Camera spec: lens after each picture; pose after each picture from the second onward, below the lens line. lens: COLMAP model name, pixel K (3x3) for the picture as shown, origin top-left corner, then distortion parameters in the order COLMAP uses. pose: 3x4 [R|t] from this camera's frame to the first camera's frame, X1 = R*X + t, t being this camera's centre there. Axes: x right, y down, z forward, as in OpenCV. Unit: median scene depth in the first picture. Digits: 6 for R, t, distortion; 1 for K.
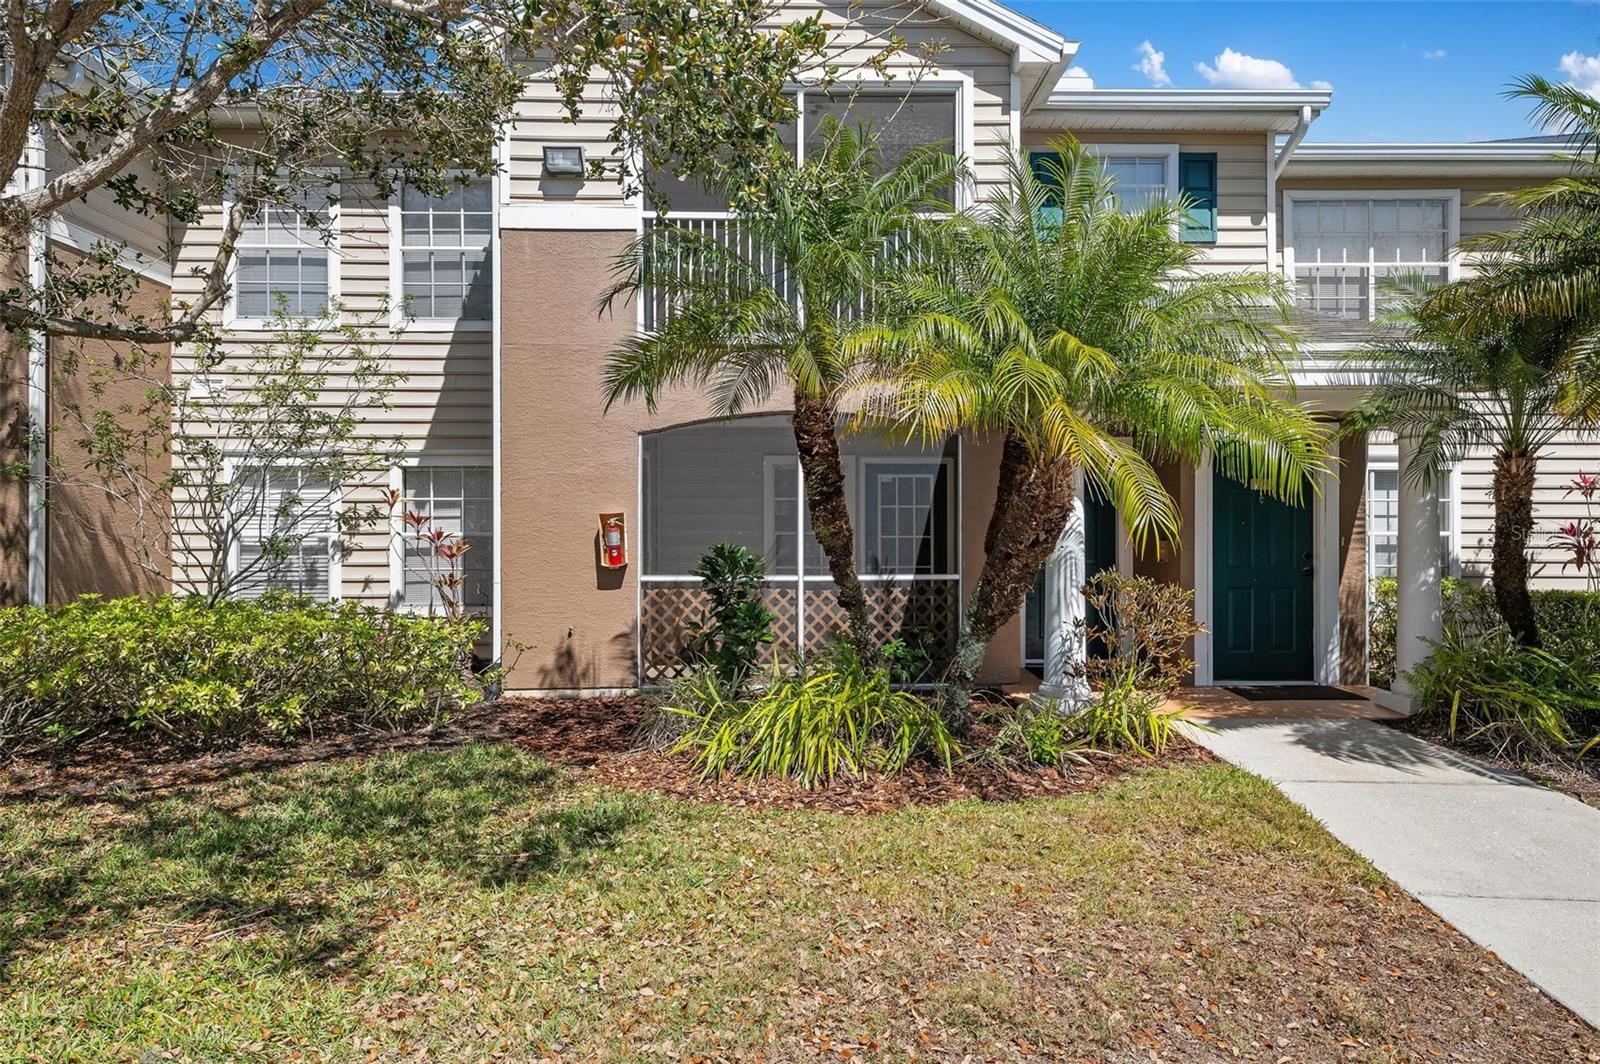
lens RADIAL K [[1031.0, 0, 800.1], [0, 1031.0, 521.3], [0, 0, 1]] dist [0.025900, -0.003148]
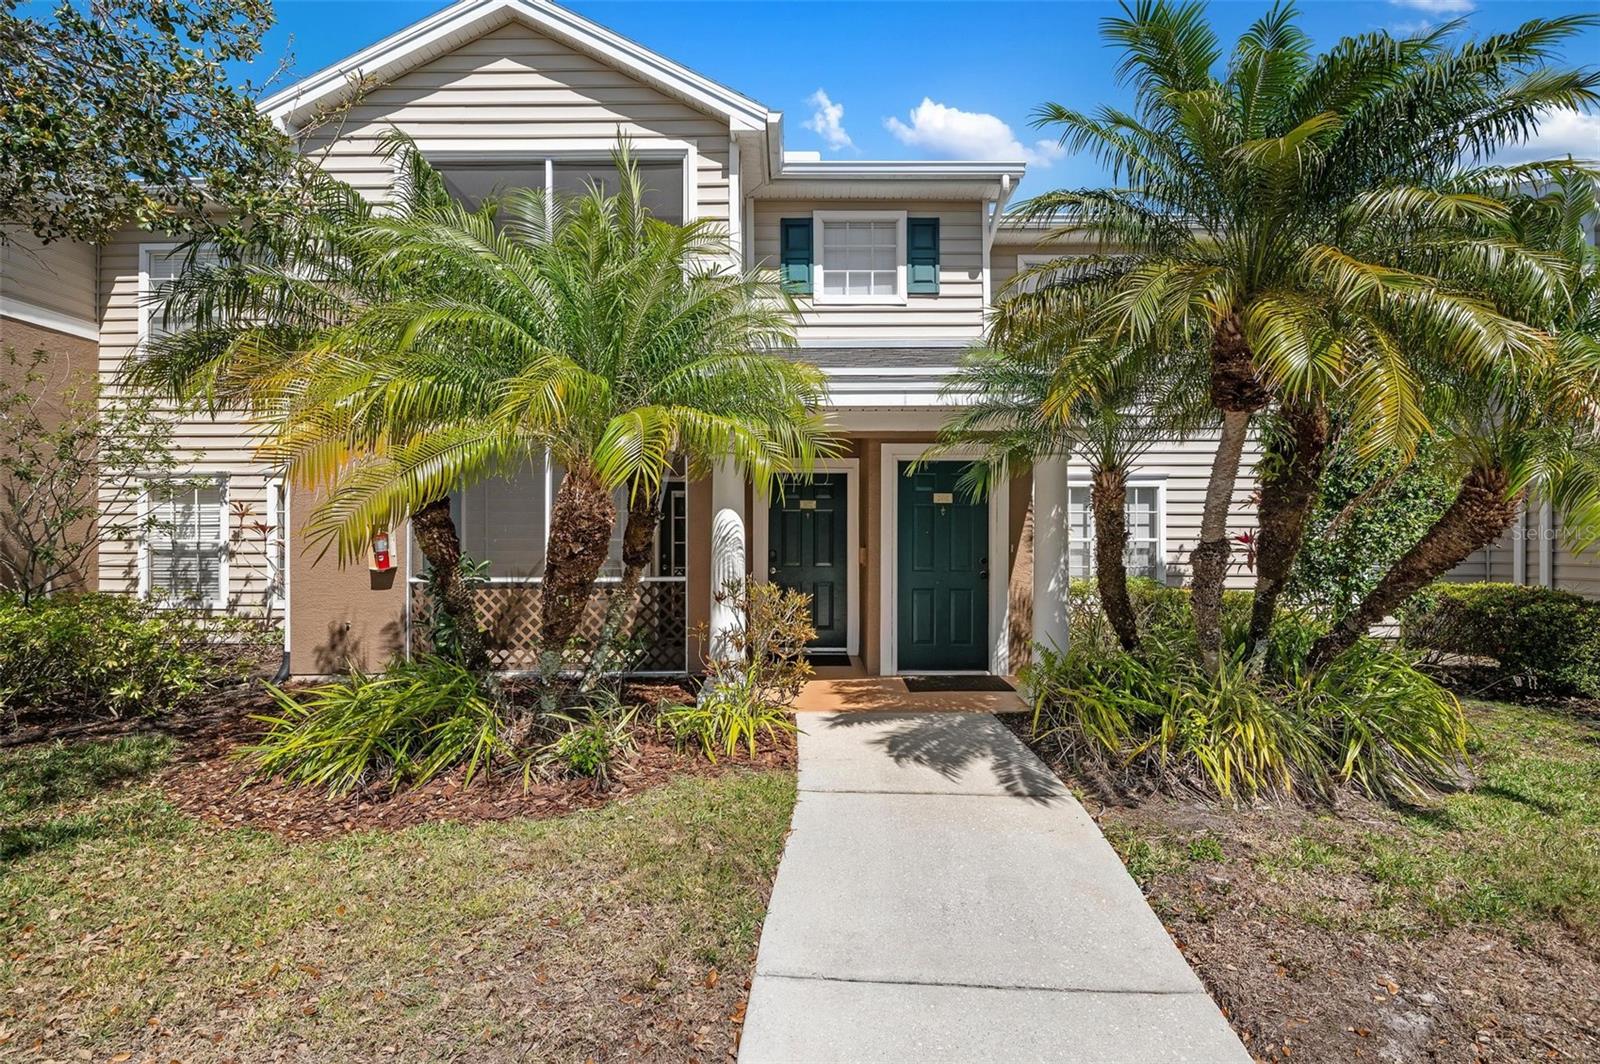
lens RADIAL K [[734.8, 0, 788.6], [0, 734.8, 529.4], [0, 0, 1]] dist [-0.000860, -0.005102]
pose [[0.999669, 0.000085, -0.025744, 0.289724], [0.000009, 0.999993, 0.003676, -0.004445], [0.025744, -0.003675, 0.999662, 0.183965]]
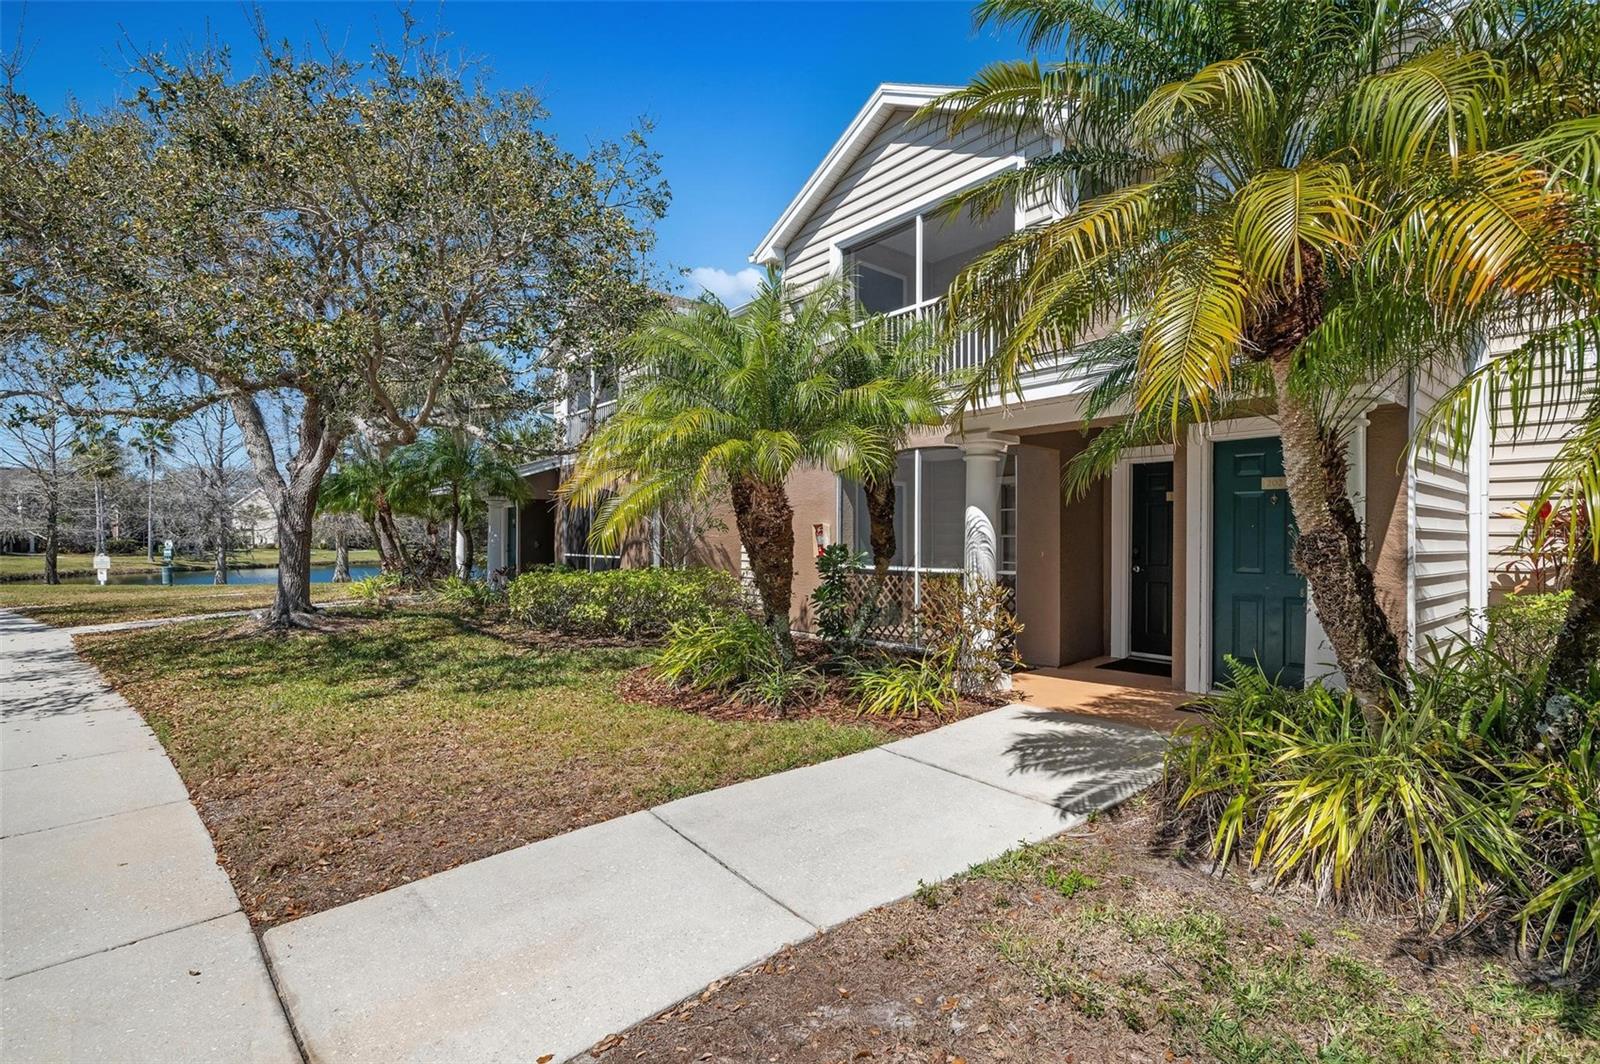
lens RADIAL K [[734.8, 0, 793.6], [0, 734.8, 536.1], [0, 0, 1]] dist [-0.000860, -0.005102]
pose [[0.625786, 0.001119, -0.779994, 0.657479], [0.012041, 0.999866, 0.011095, -0.002630], [0.779902, -0.016335, 0.625689, 0.254638]]
